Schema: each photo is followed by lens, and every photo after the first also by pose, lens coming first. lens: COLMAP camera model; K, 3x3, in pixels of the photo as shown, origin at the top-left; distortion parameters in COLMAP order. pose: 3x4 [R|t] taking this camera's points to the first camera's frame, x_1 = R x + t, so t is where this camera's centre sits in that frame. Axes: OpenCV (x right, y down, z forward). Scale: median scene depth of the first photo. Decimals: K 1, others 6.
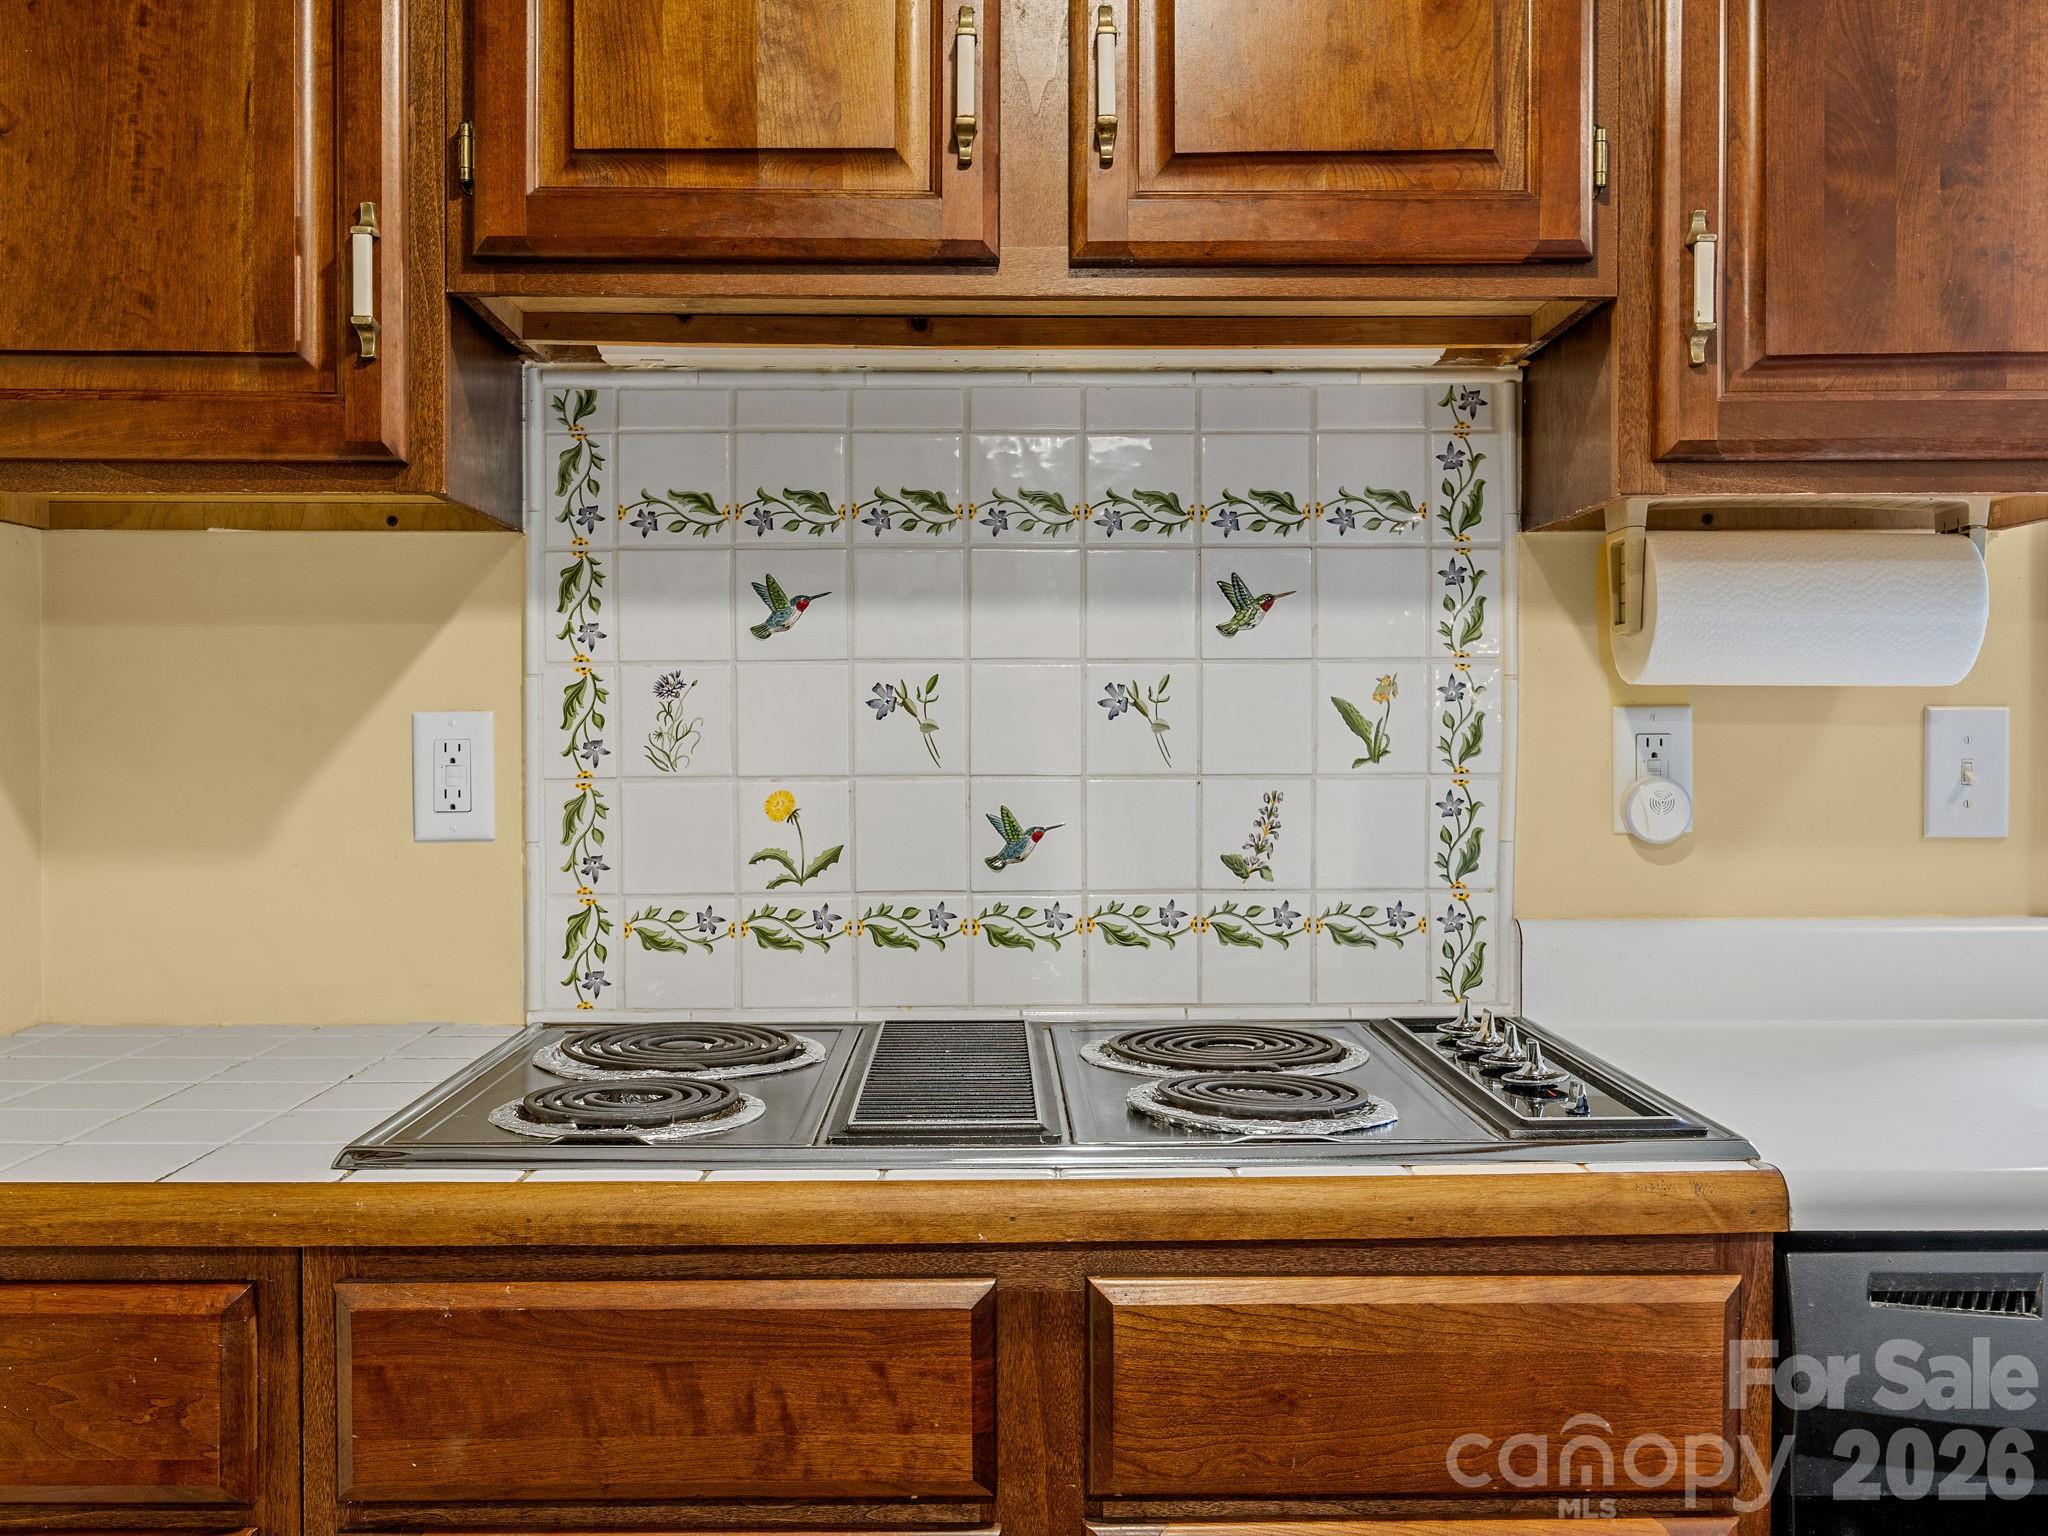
lens RADIAL K [[1919.2, 0, 1024.0], [0, 1919.2, 768.0], [0, 0, 1]] dist [0.003491, 0.009062]
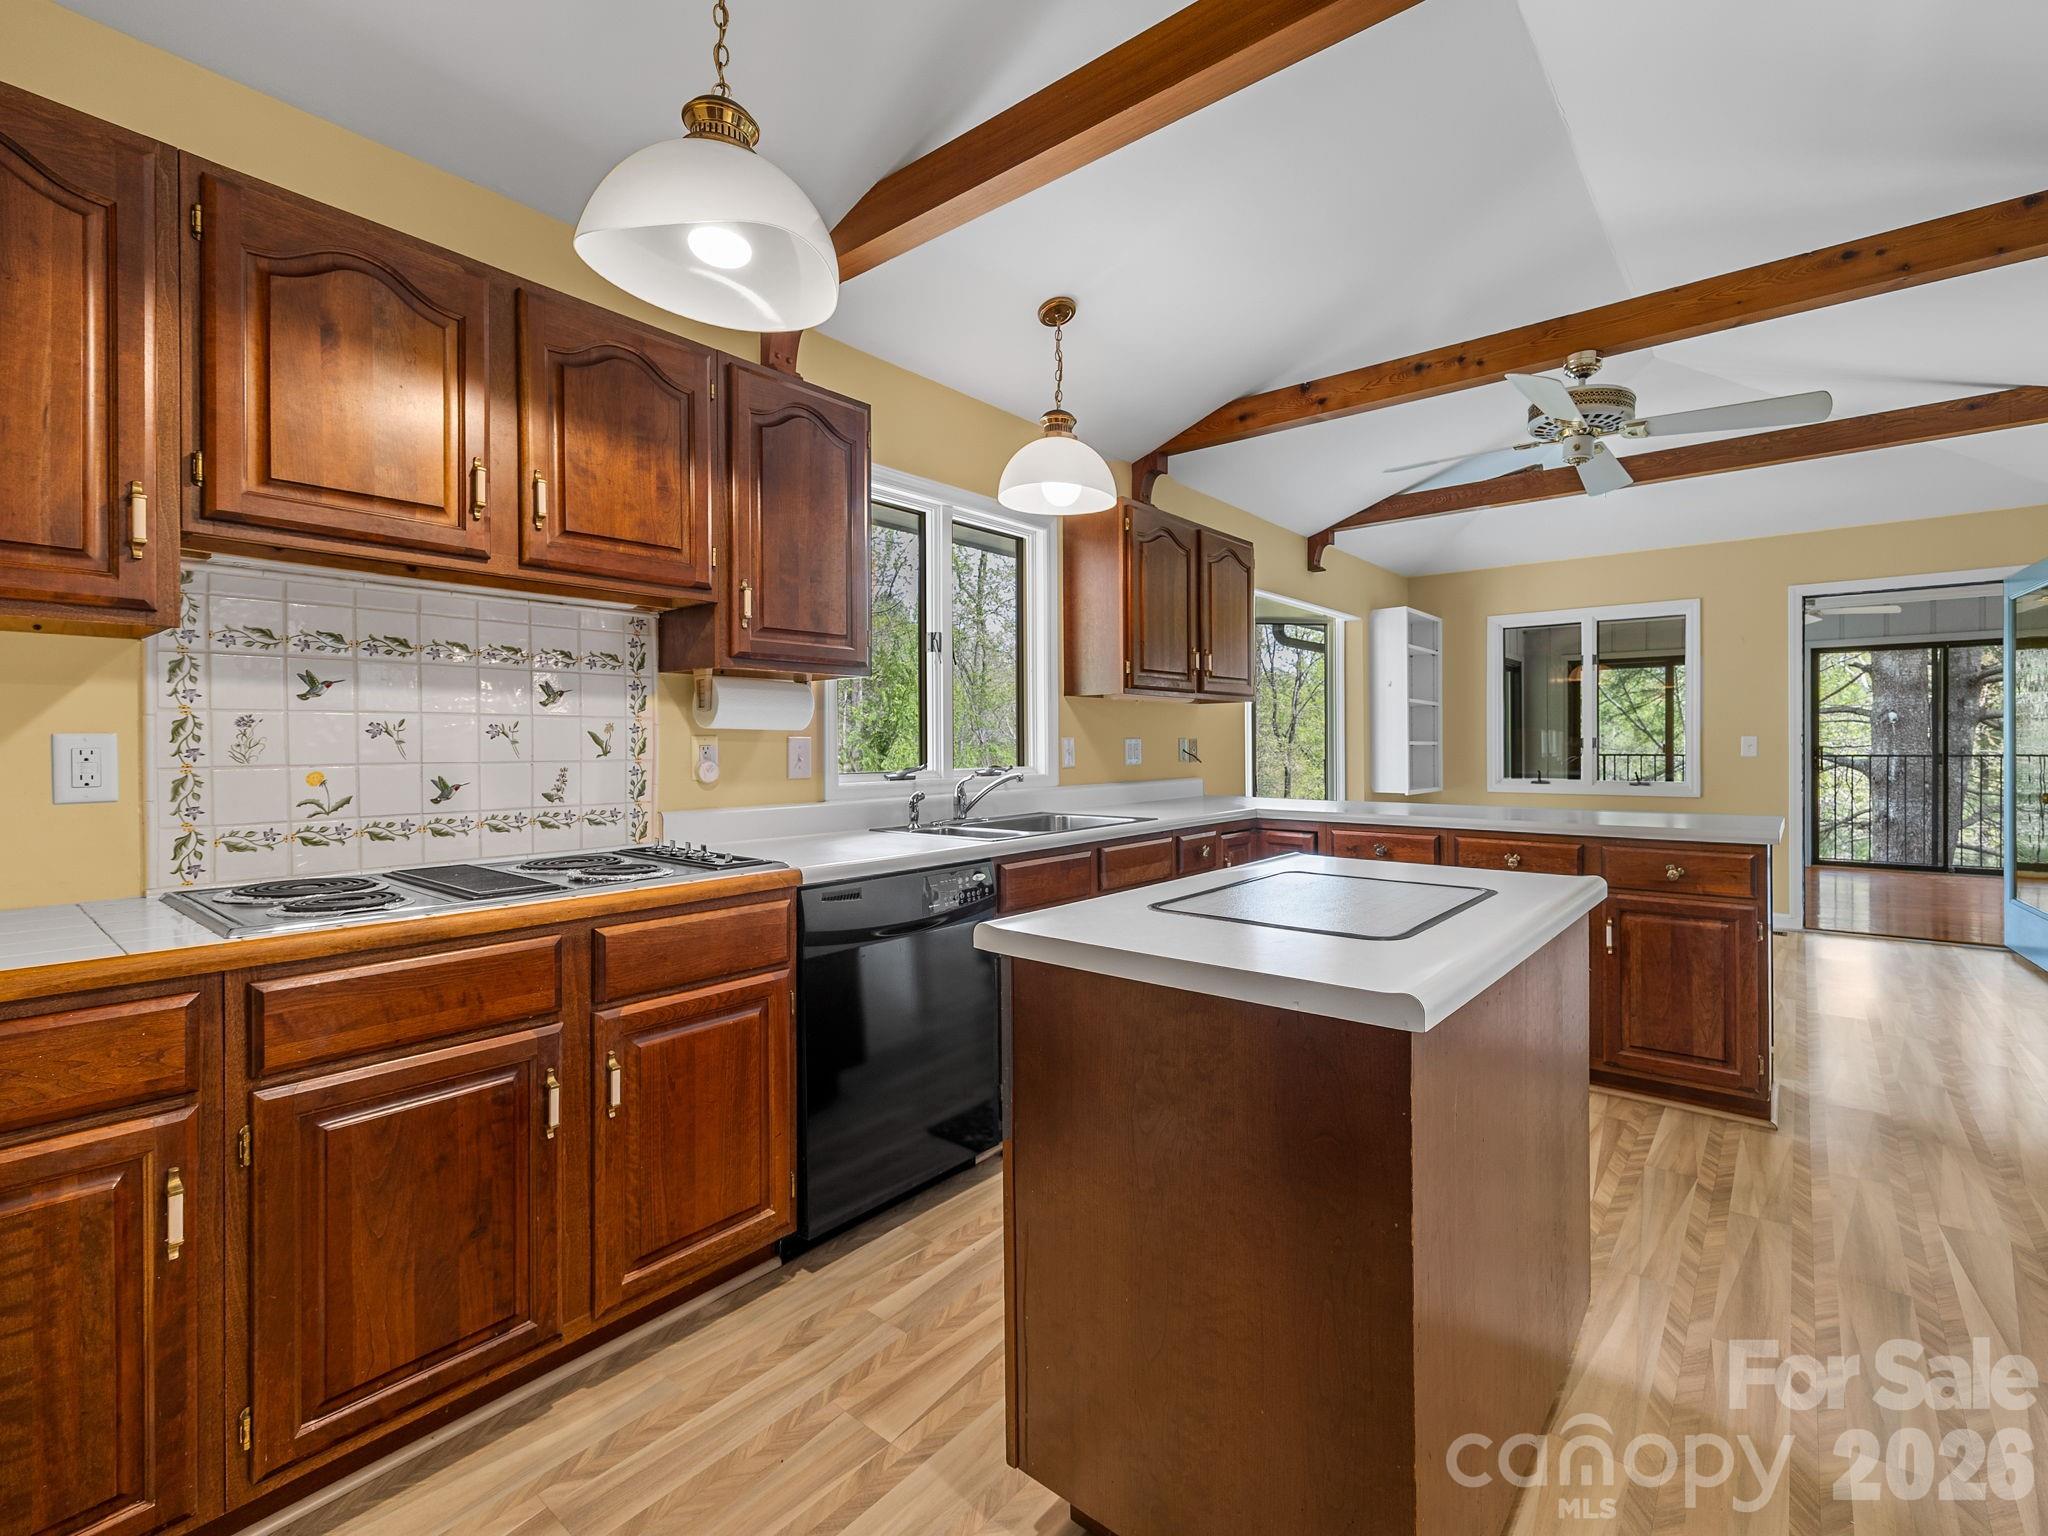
lens RADIAL K [[927.5, 0, 1030.9], [0, 927.5, 756.3], [0, 0, 1]] dist [0.001432, 0.000340]
pose [[0.672660, -0.008406, 0.739904, -0.372486], [0.014263, 0.999897, -0.001607, 0.008125], [-0.739814, 0.011634, 0.672711, -0.298673]]
